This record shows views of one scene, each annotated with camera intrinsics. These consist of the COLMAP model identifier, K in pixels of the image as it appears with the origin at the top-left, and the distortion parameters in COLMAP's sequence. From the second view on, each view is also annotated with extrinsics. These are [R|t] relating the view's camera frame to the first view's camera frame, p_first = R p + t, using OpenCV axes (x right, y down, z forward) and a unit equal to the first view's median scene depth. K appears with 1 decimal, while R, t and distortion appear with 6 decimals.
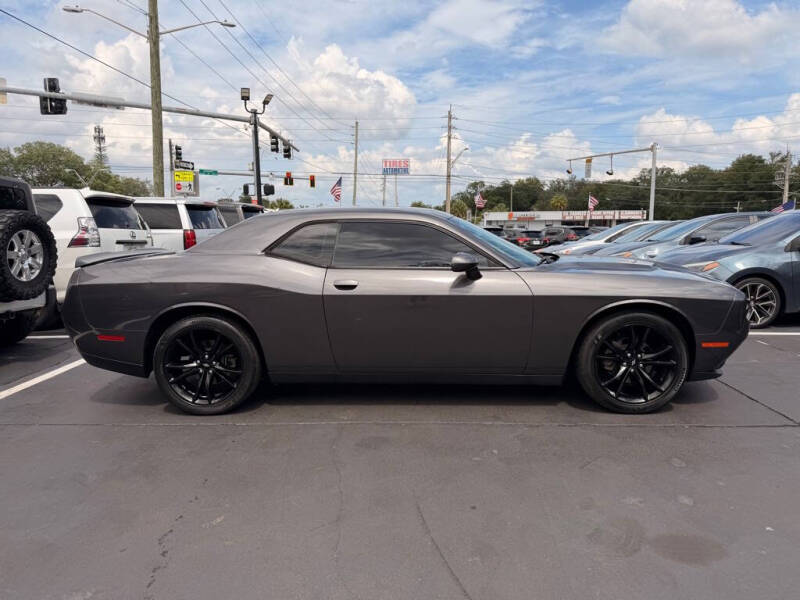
lens RADIAL K [[574.0, 0, 400.0], [0, 574.0, 300.0], [0, 0, 1]] dist [0.069966, -0.090561]
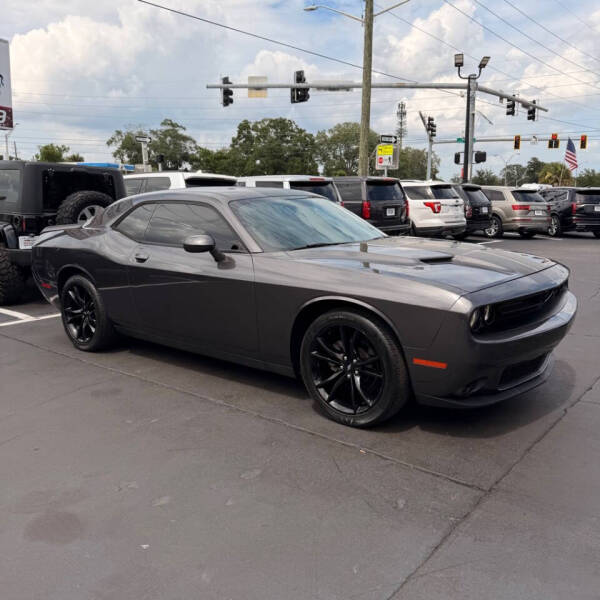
lens RADIAL K [[567.7, 0, 300.0], [0, 567.7, 300.0], [0, 0, 1]] dist [0.213166, -0.481992]
pose [[0.790691, 0.107021, -0.602789, 0.165881], [-0.073424, 0.994073, 0.080178, -0.011381], [0.607797, -0.019137, 0.793862, 0.051084]]
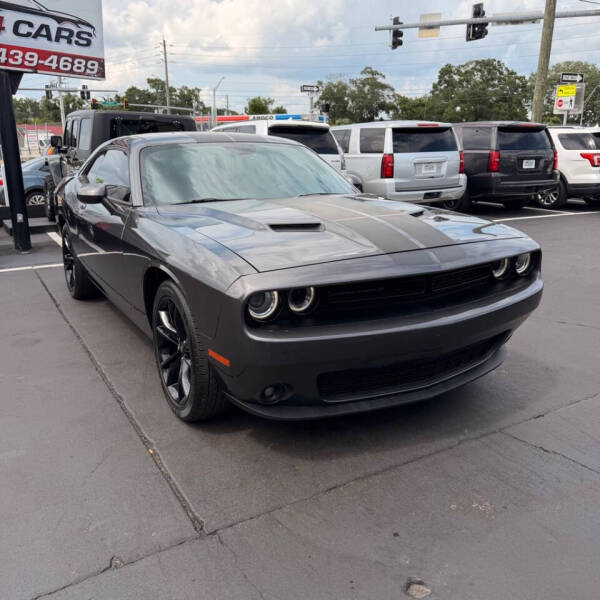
lens RADIAL K [[575.4, 0, 300.0], [0, 575.4, 300.0], [0, 0, 1]] dist [0.052003, -0.066981]
pose [[0.541487, 0.216063, -0.812471, 0.203965], [-0.105000, 0.976225, 0.189632, -0.020611], [0.834127, -0.017374, 0.551299, 0.133461]]
